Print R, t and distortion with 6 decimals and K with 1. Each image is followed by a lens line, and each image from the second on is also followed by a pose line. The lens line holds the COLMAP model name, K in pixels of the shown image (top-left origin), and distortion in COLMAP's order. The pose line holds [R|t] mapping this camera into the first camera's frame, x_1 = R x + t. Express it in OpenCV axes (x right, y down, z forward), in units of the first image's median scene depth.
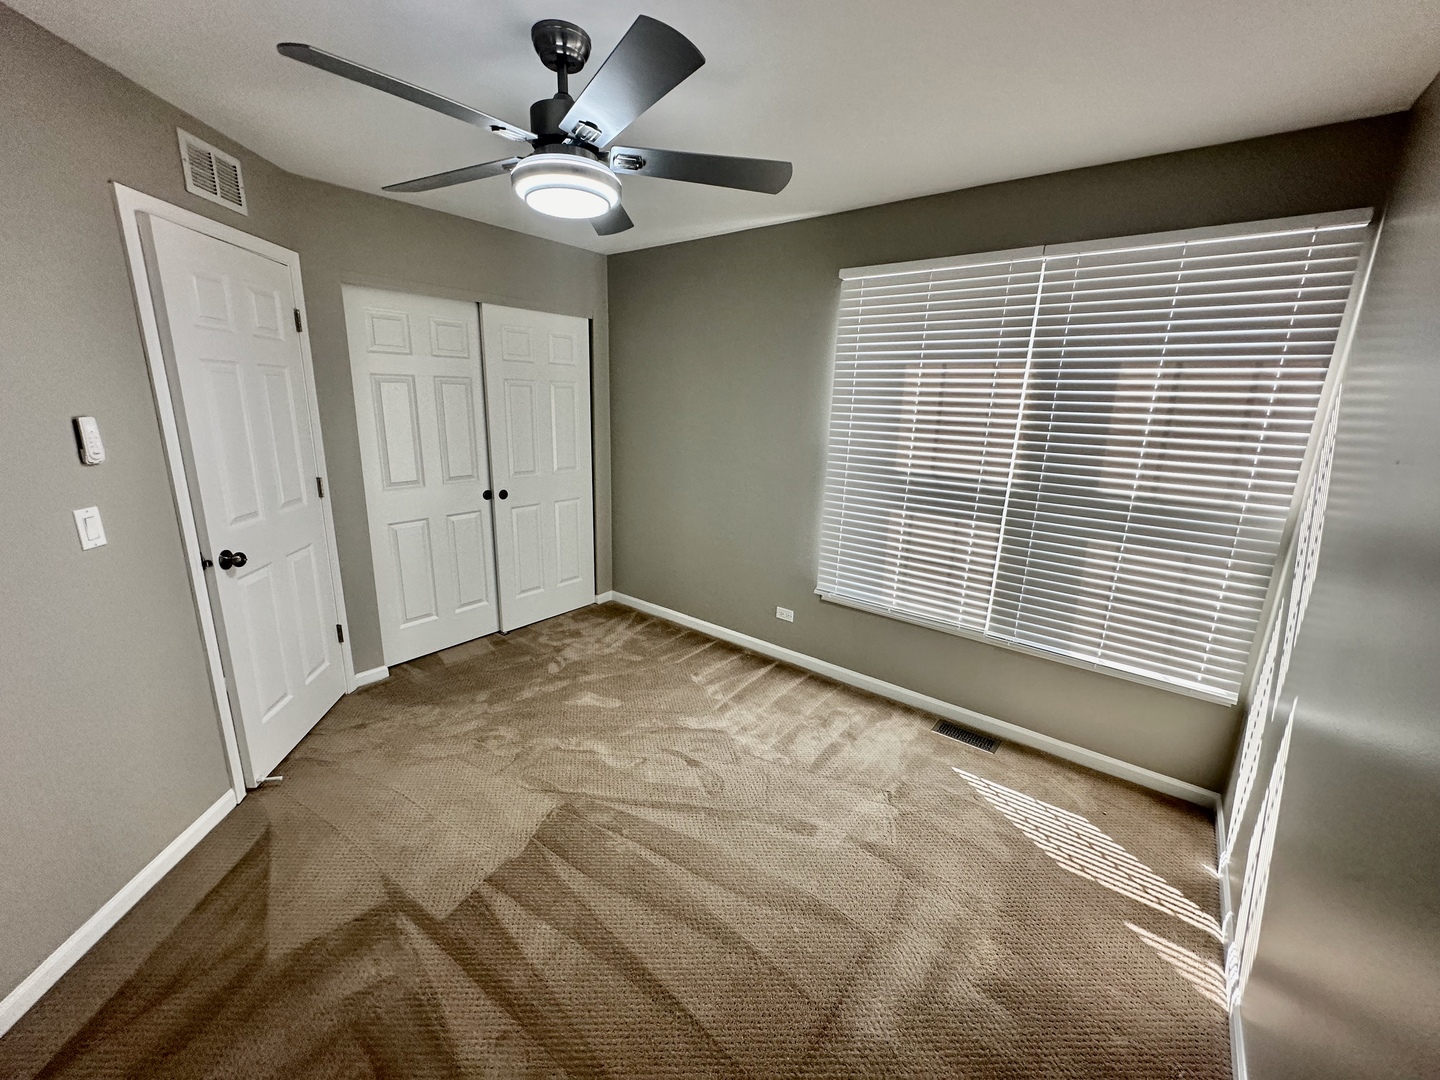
lens RADIAL K [[575.9, 0, 720.0], [0, 575.9, 540.0], [0, 0, 1]] dist [-0.001650, 0.000748]
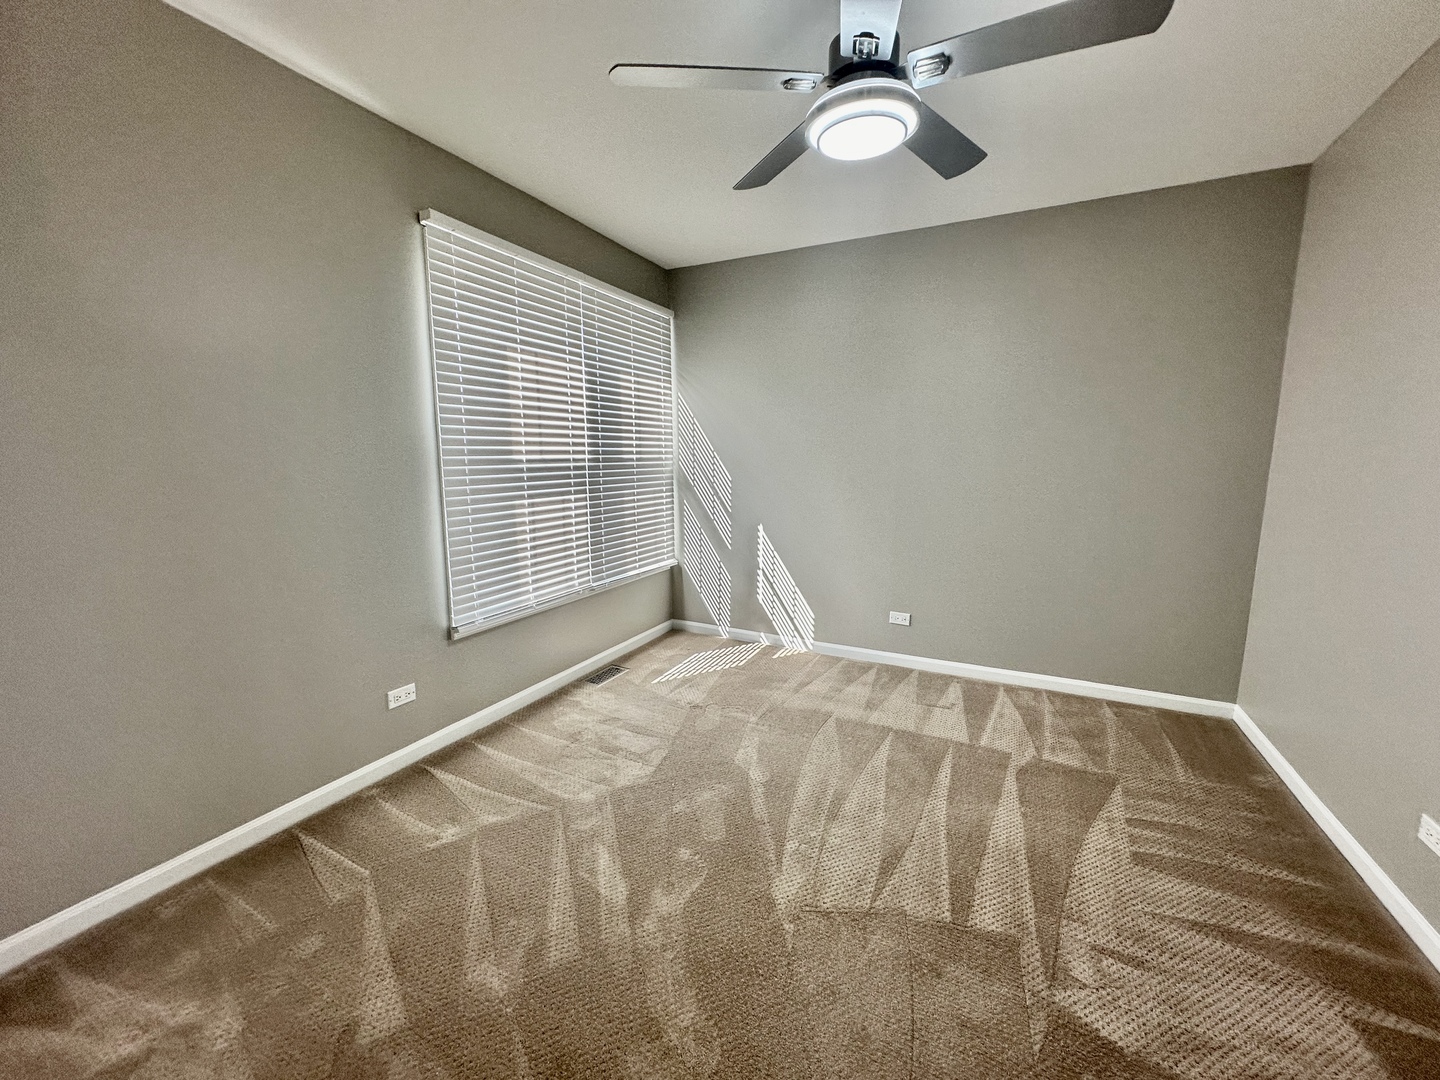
lens RADIAL K [[575.9, 0, 720.0], [0, 575.9, 540.0], [0, 0, 1]] dist [-0.001650, 0.000748]
pose [[-0.194724, -0.174925, 0.965134, -0.716347], [0.233219, 0.947493, 0.218781, -0.127135], [-0.952729, 0.267689, -0.143704, 0.880495]]
